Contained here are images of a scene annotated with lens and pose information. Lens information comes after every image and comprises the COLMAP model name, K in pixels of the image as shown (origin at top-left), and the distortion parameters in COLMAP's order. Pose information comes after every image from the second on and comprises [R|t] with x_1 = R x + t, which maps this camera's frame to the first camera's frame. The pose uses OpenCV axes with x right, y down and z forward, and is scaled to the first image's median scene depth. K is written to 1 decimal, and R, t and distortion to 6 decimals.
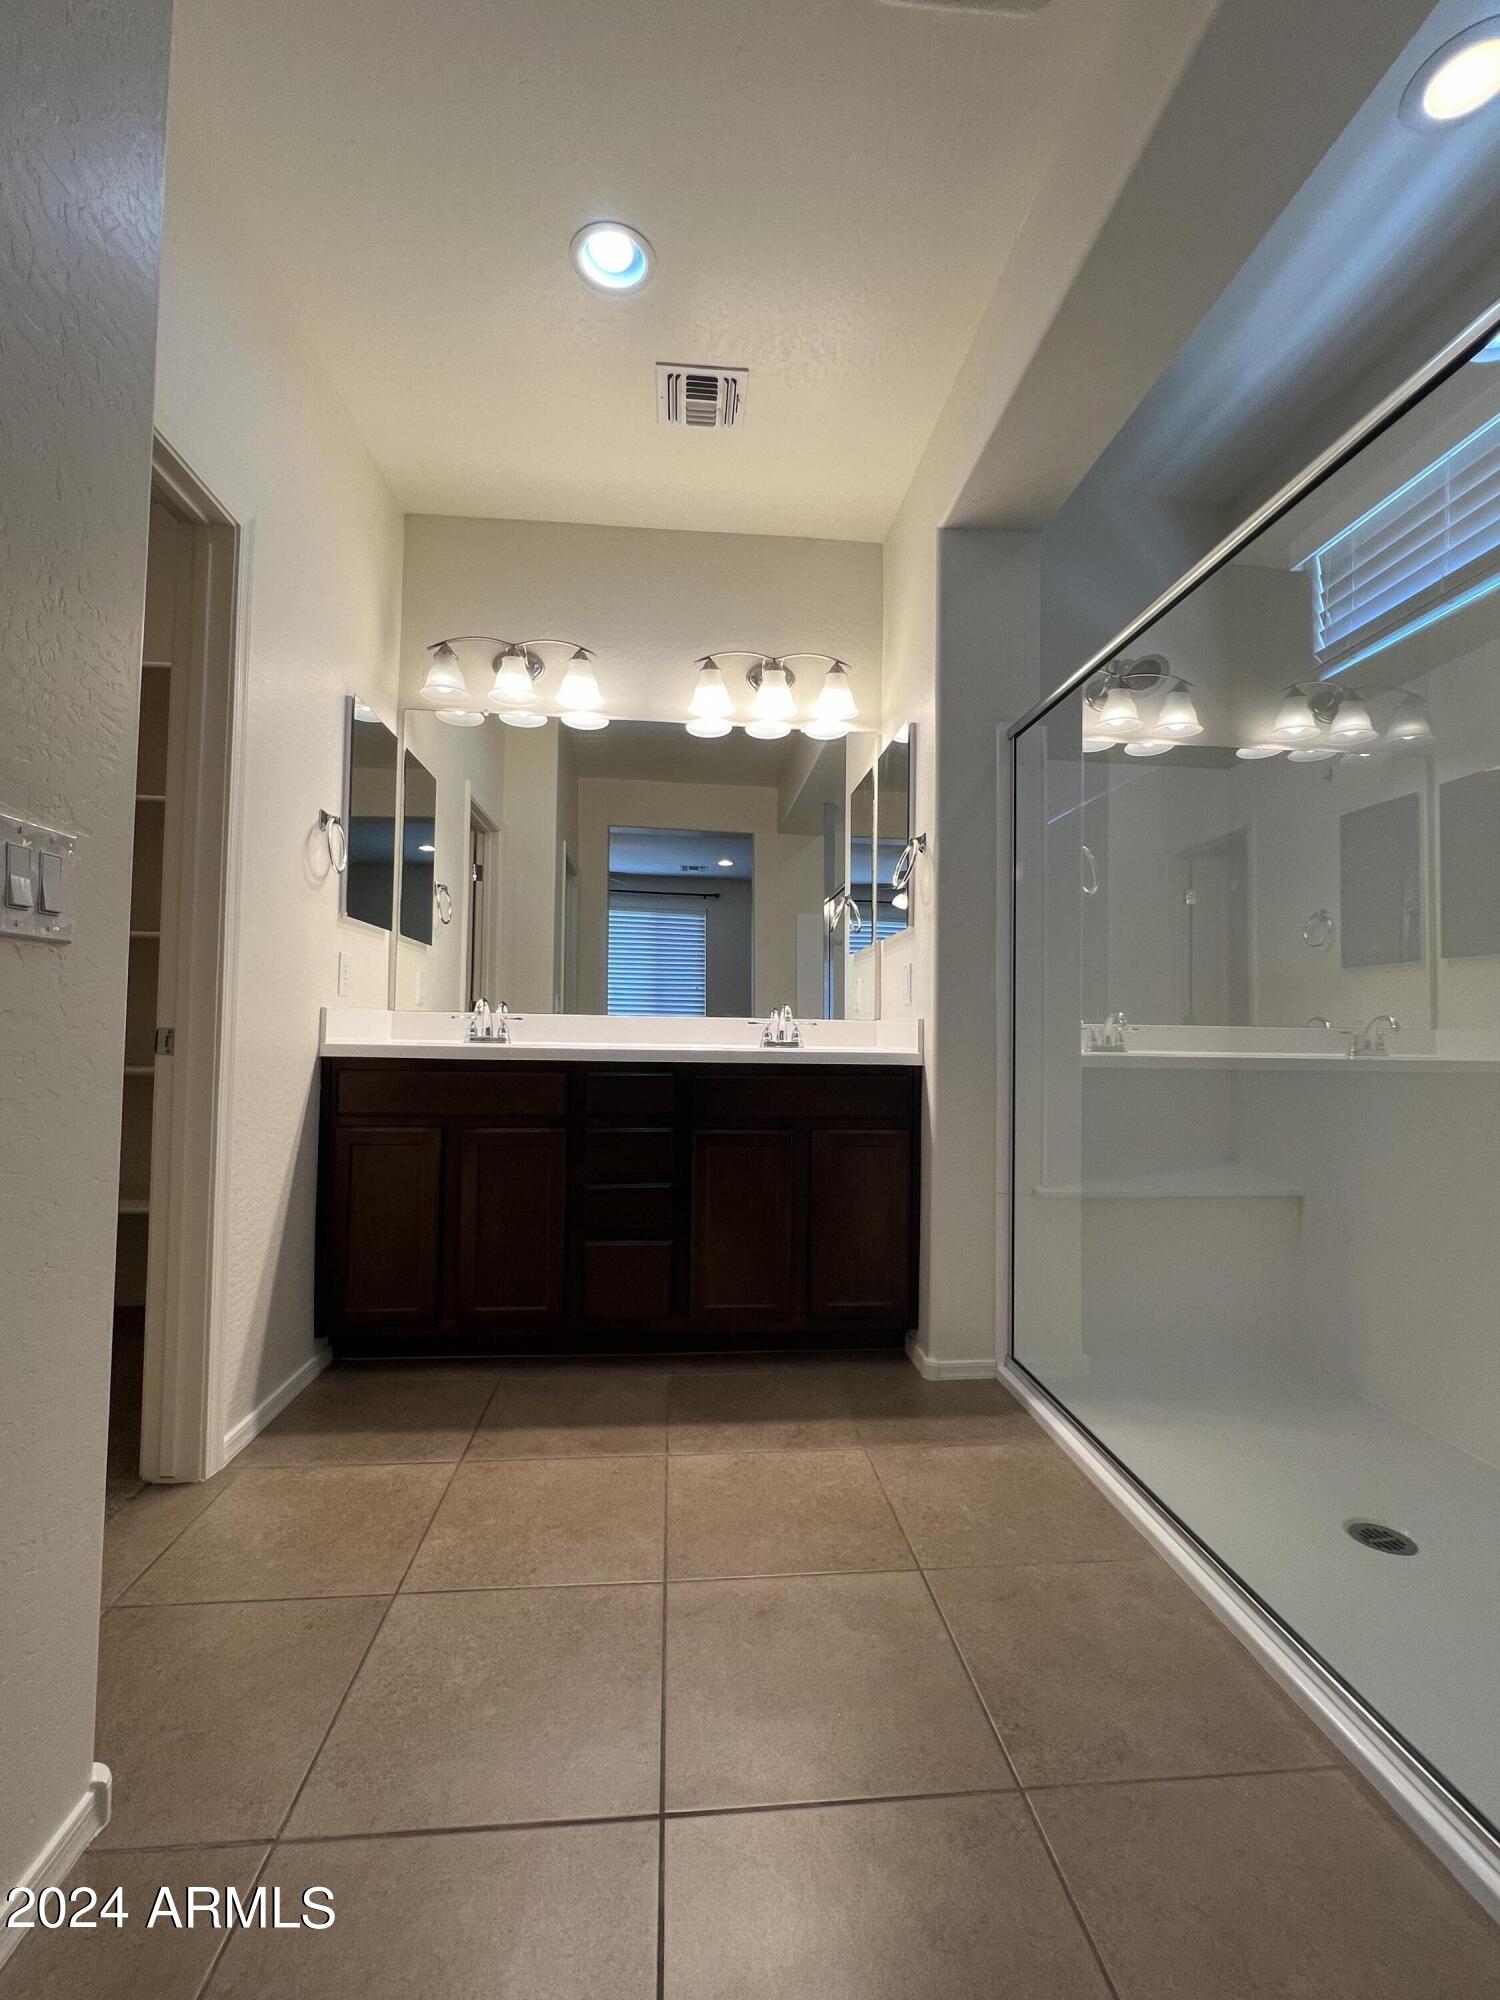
lens RADIAL K [[870.9, 0, 754.5], [0, 870.9, 999.0], [0, 0, 1]] dist [-0.009537, 0.000879]
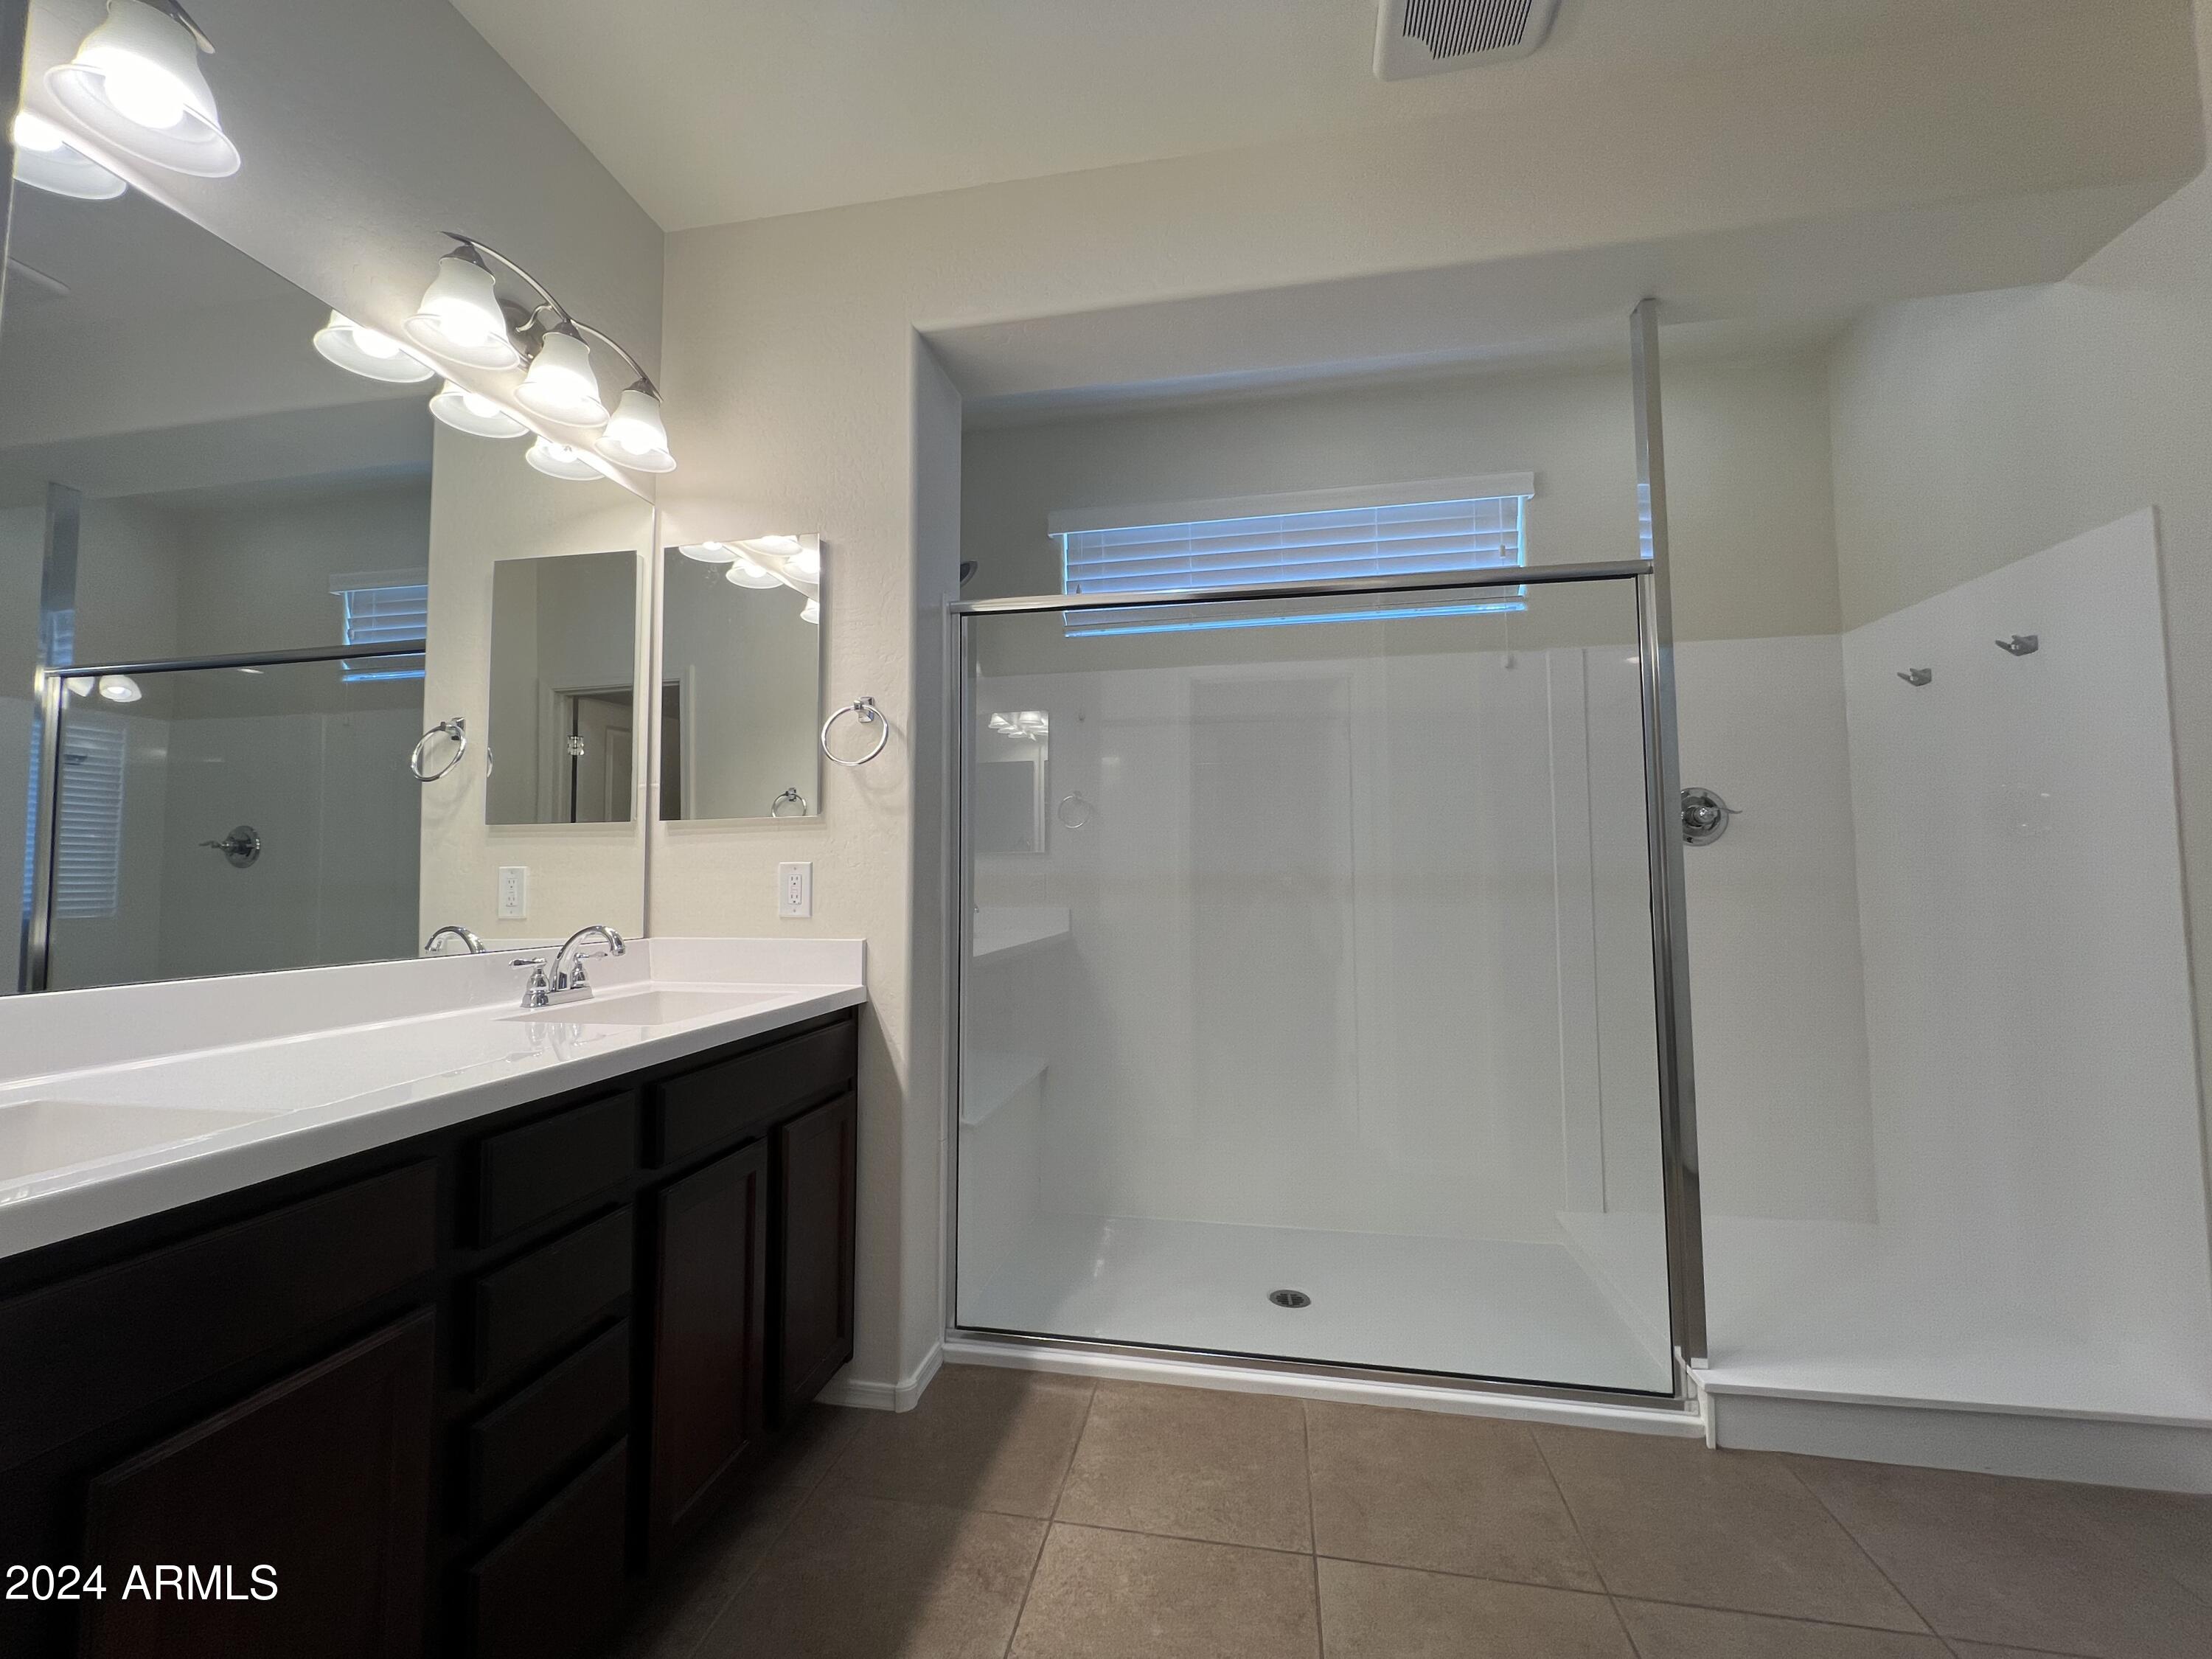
lens RADIAL K [[881.4, 0, 1104.5], [0, 881.4, 823.9], [0, 0, 1]] dist [-0.002235, -0.000211]
pose [[0.271368, 0.044677, 0.961438, -0.541088], [-0.030144, 0.998827, -0.037906, -0.061236], [-0.962003, -0.018695, 0.272397, 0.637771]]
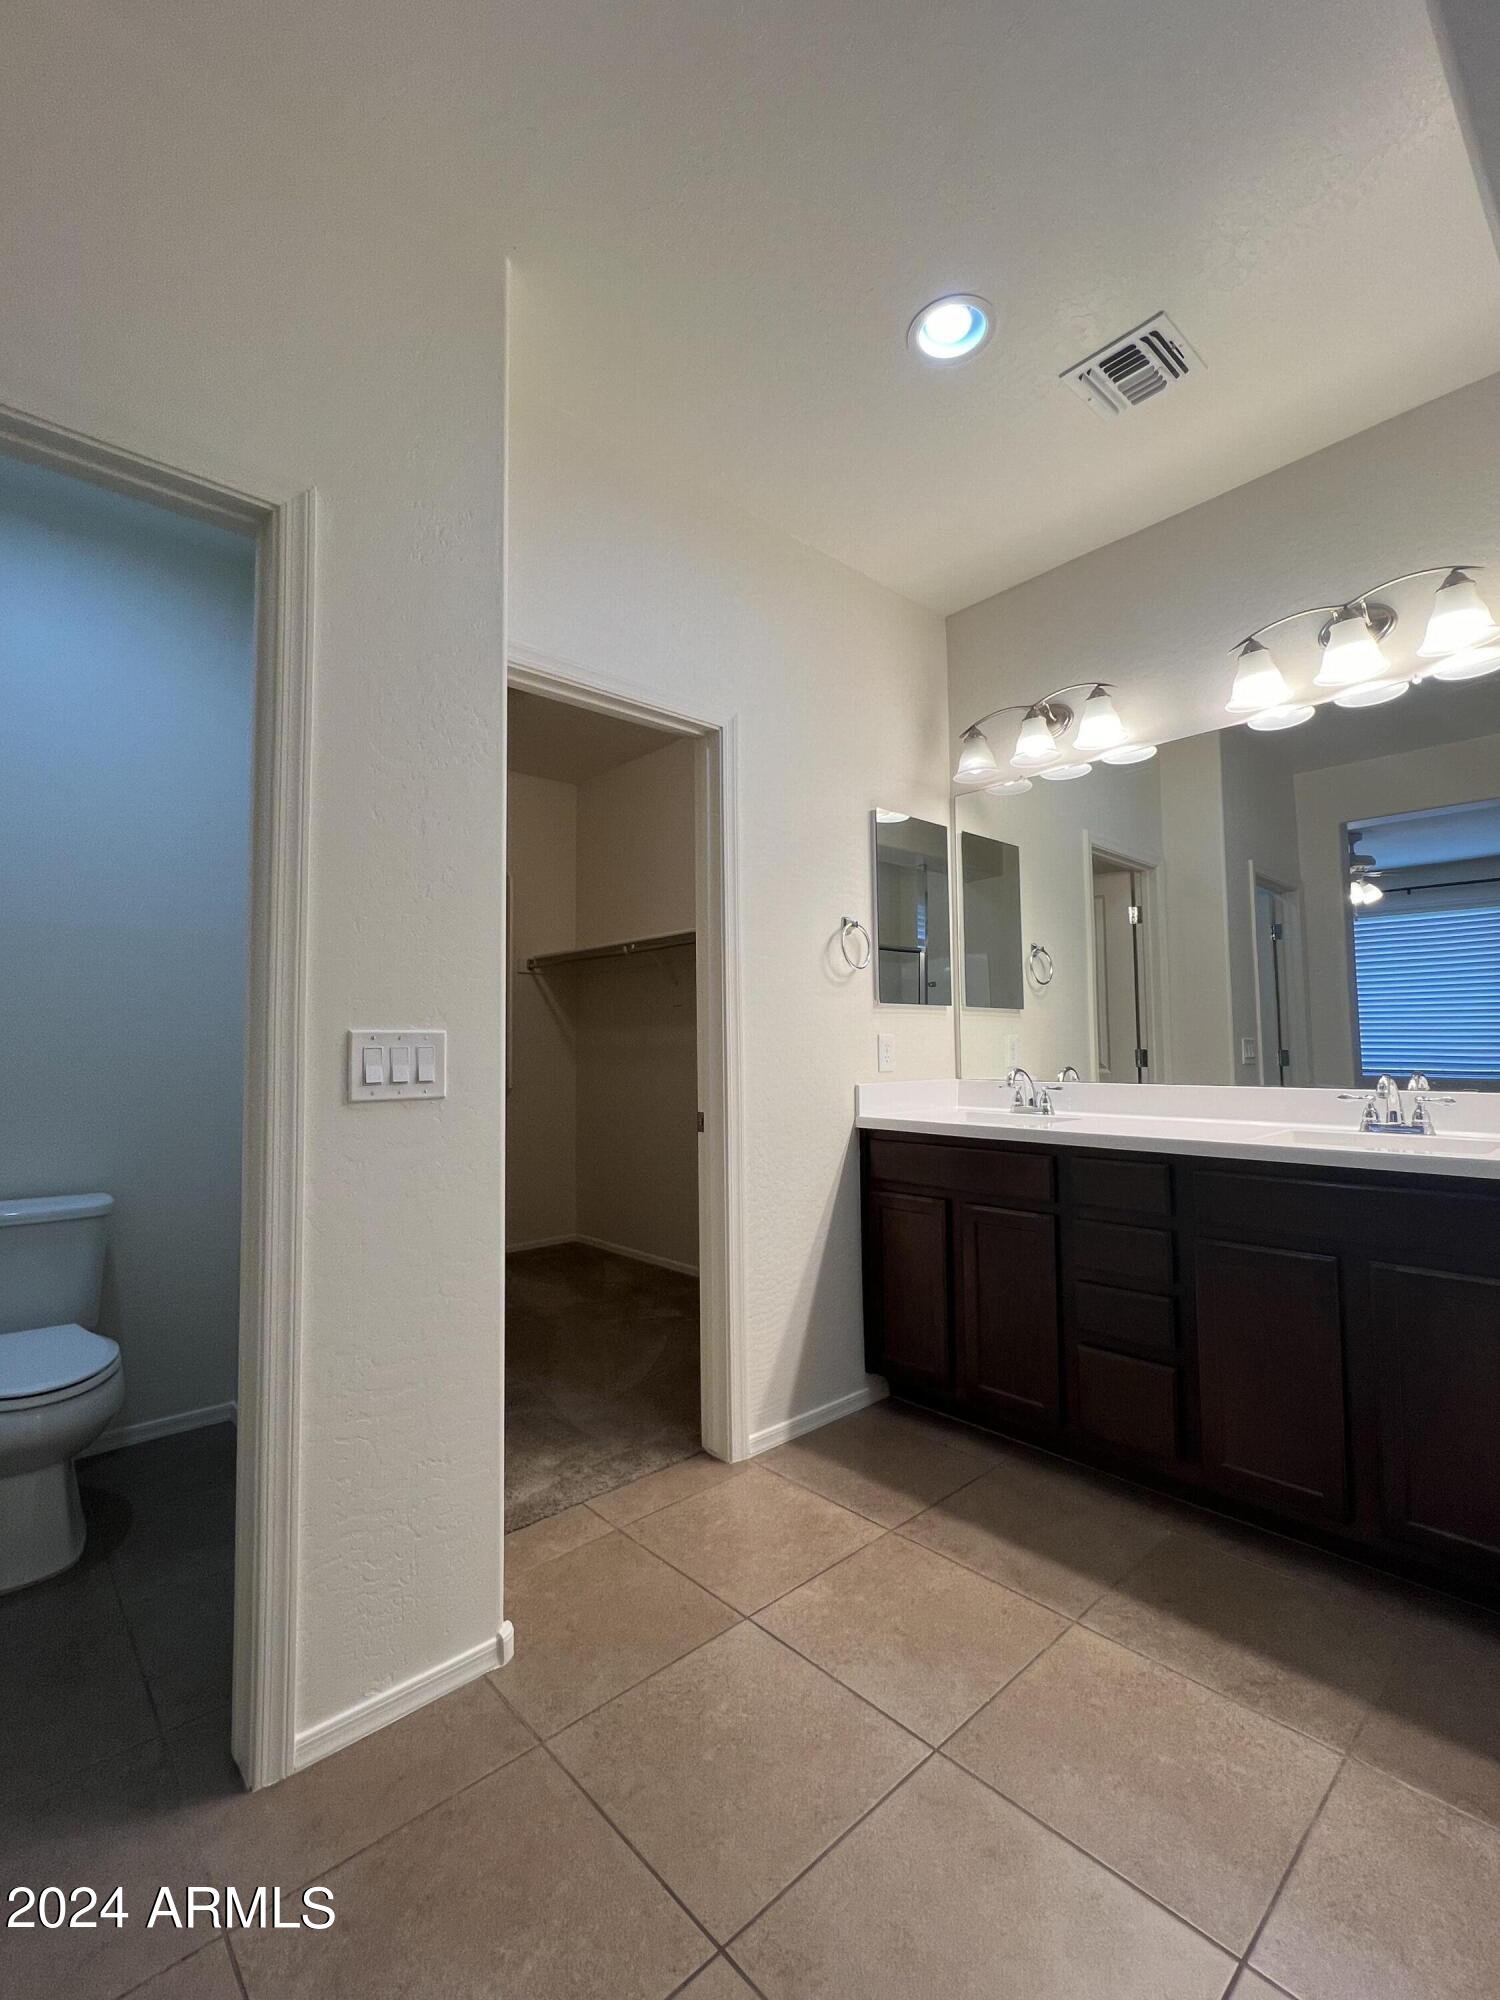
lens RADIAL K [[870.9, 0, 754.5], [0, 870.9, 999.0], [0, 0, 1]] dist [-0.009537, 0.000879]
pose [[0.605181, -0.068183, -0.793163, 0.357793], [0.046480, 0.997652, -0.050297, -0.053183], [0.794730, -0.006427, 0.606929, 0.189473]]
